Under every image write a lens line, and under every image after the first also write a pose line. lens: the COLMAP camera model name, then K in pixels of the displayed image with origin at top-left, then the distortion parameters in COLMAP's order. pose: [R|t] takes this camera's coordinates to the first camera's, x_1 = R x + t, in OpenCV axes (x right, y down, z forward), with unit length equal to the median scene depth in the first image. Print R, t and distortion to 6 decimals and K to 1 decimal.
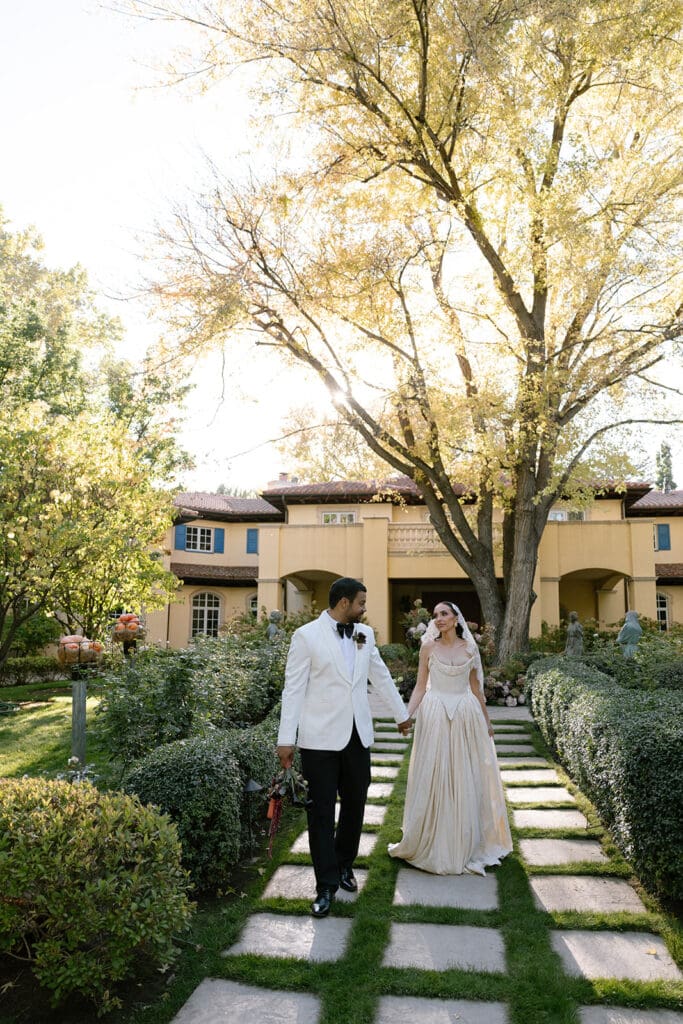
lens RADIAL K [[800.4, 0, 312.6], [0, 800.4, 559.4], [0, 0, 1]] dist [-0.001320, -0.009741]
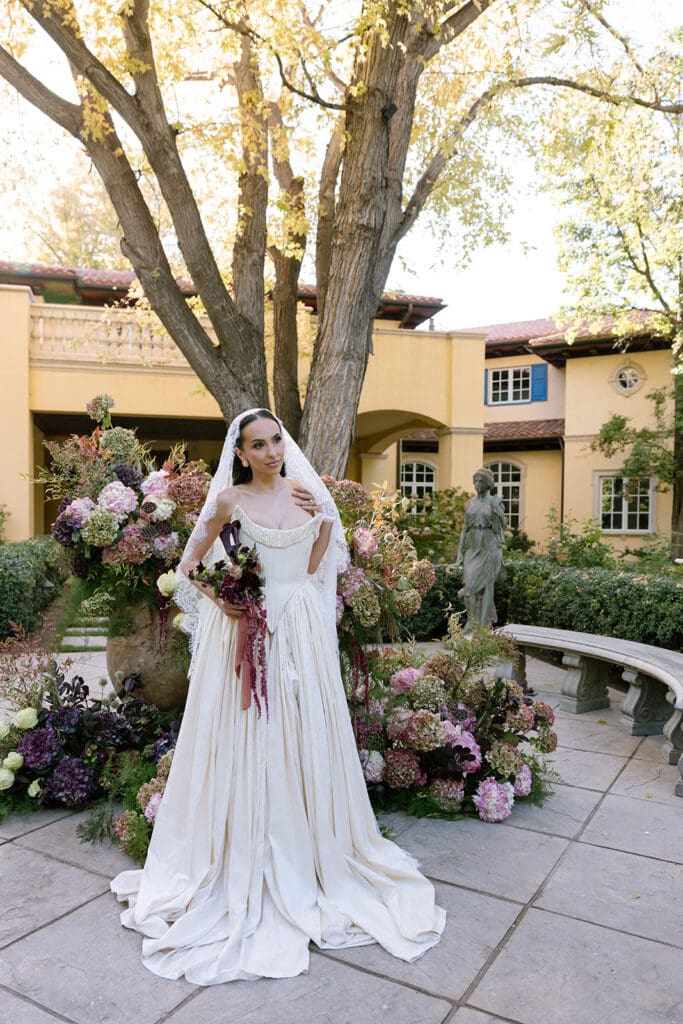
lens RADIAL K [[800.4, 0, 312.6], [0, 800.4, 559.4], [0, 0, 1]] dist [-0.001320, -0.009741]
pose [[0.917931, -0.017471, 0.396356, 0.071111], [-0.040301, 0.989756, 0.136960, 0.051583], [-0.394688, -0.141694, 0.907824, 0.573508]]
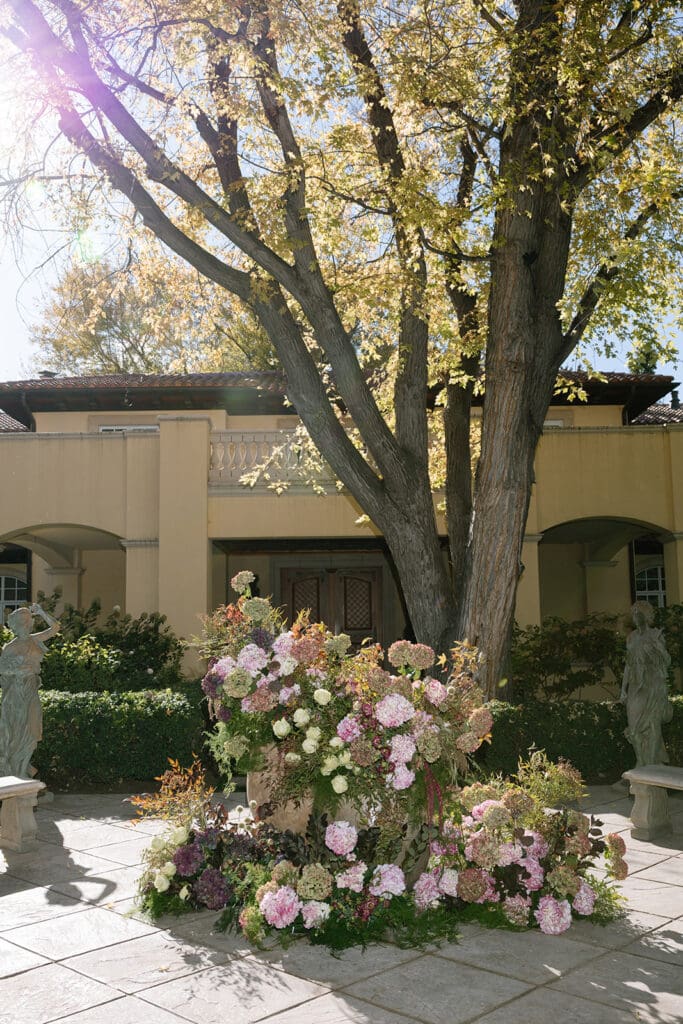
lens RADIAL K [[1031.8, 0, 341.5], [0, 1031.8, 512.0], [0, 0, 1]] dist [0.000529, 0.014401]
pose [[0.982766, 0.000384, 0.184852, 0.073579], [0.004041, 0.999714, -0.023559, 0.028561], [-0.184808, 0.023900, 0.982484, 0.456184]]
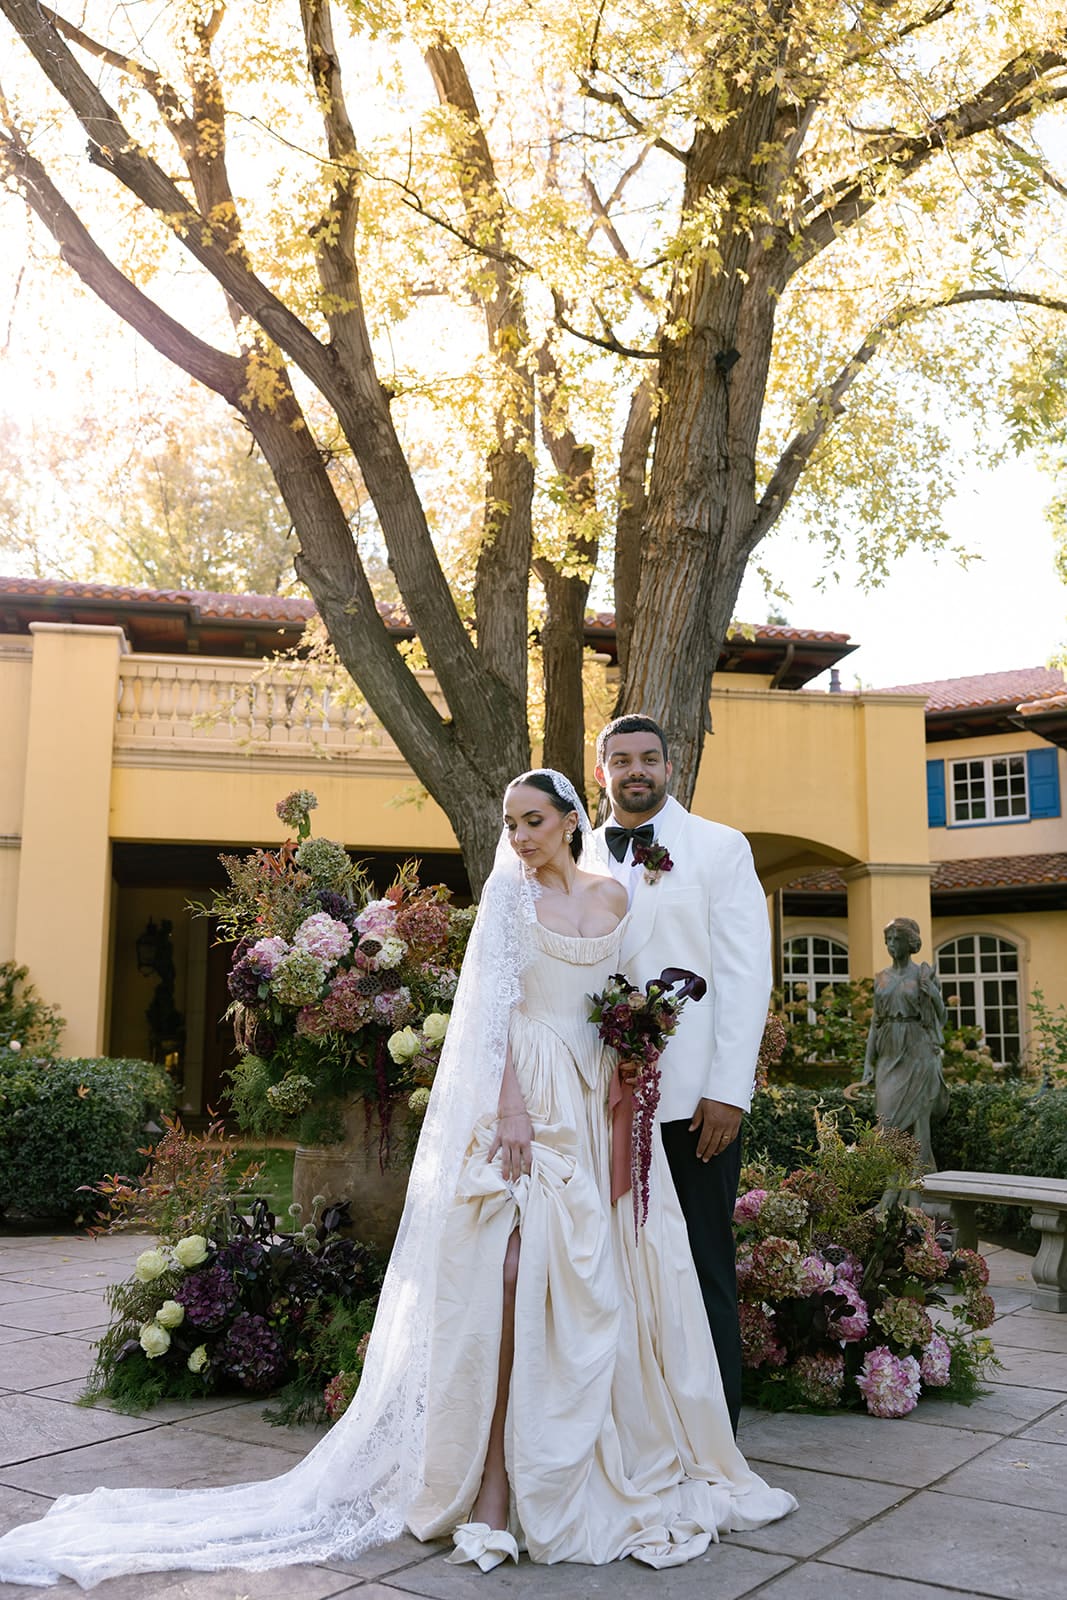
lens RADIAL K [[1631.0, 0, 531.2], [0, 1631.0, 812.6], [0, 0, 1]] dist [0.010548, 0.001862]
pose [[0.937156, 0.055193, 0.344517, 0.042564], [-0.034405, 0.997215, -0.066169, 0.061666], [-0.347209, 0.050158, 0.936445, 0.503337]]
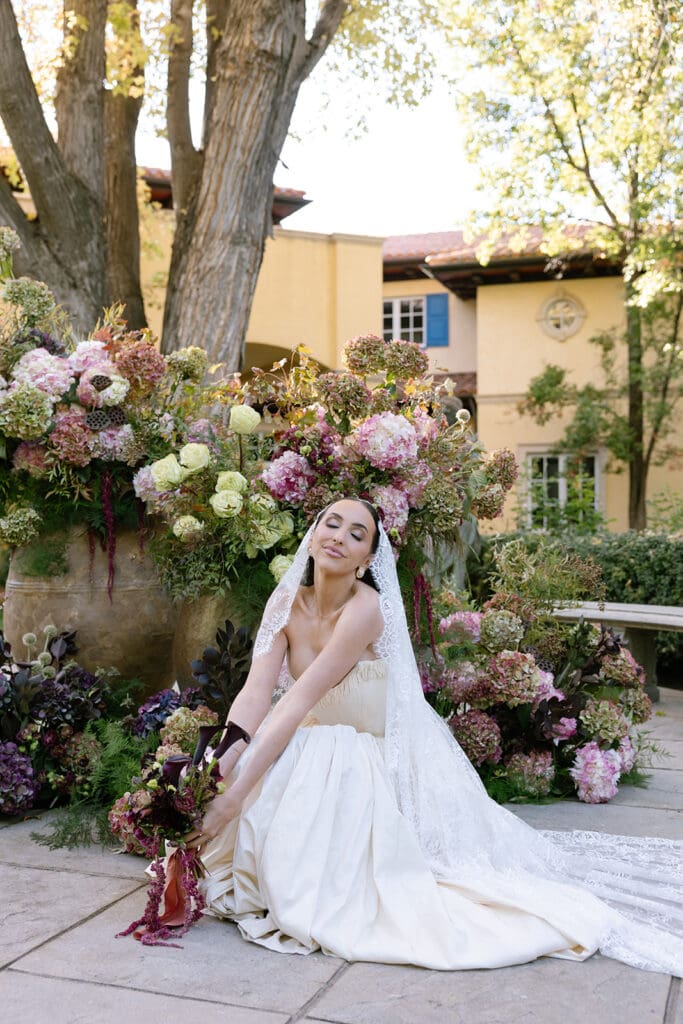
lens RADIAL K [[1234.9, 0, 323.1], [0, 1234.9, 530.1], [0, 0, 1]] dist [0.007849, 0.016789]
pose [[0.813430, 0.002759, 0.581656, 0.023123], [-0.051638, 0.996383, 0.067489, 0.075421], [-0.579366, -0.084933, 0.810630, 0.575669]]
